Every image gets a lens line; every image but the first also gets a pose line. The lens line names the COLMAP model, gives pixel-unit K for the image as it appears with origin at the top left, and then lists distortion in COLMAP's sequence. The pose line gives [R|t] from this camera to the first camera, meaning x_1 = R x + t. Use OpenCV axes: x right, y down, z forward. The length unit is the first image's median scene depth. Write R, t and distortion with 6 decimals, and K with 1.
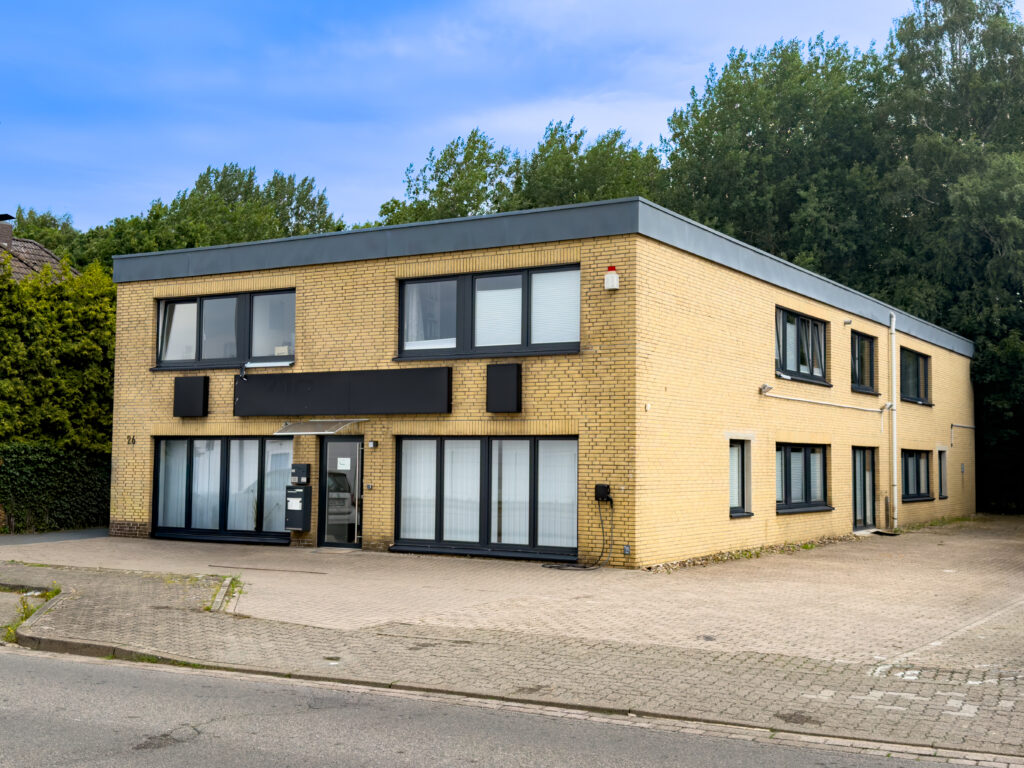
lens RADIAL K [[1219.6, 0, 512.0], [0, 1219.6, 384.0], [0, 0, 1]] dist [0.091642, -0.001760]
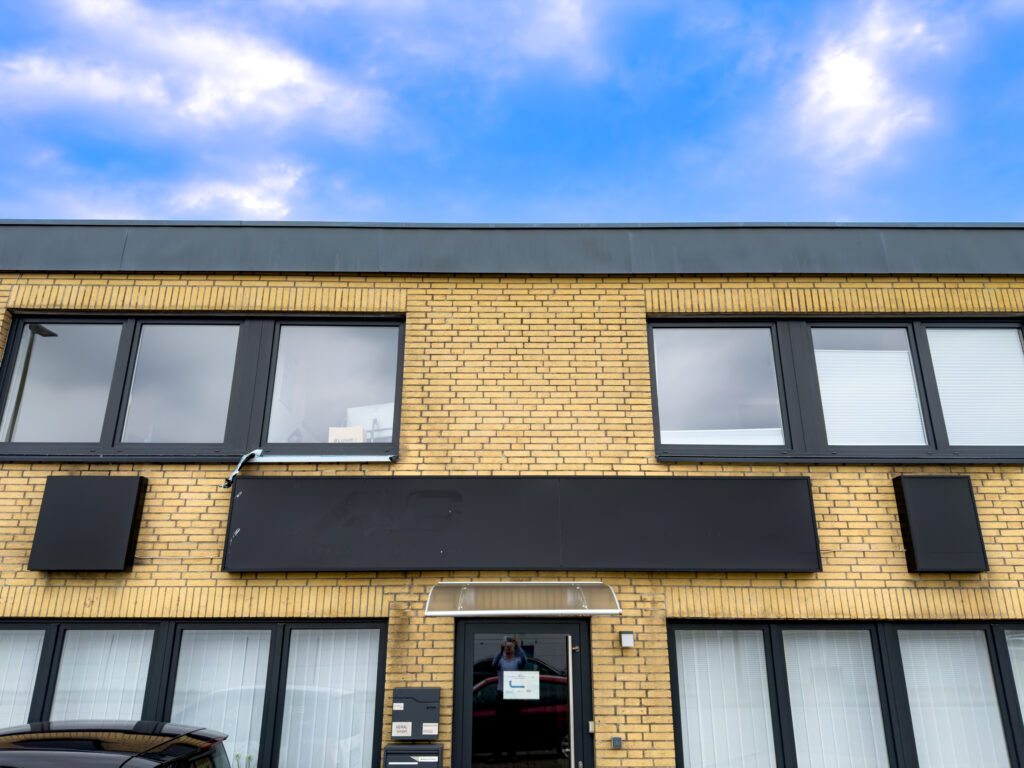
lens RADIAL K [[710.7, 0, 512.0], [0, 710.7, 384.0], [0, 0, 1]] dist [0.063045, -0.066296]
pose [[0.848230, 0.165089, 0.503240, -0.295538], [-0.024332, 0.961322, -0.274351, 0.031798], [-0.529068, 0.220468, 0.819439, 0.768839]]
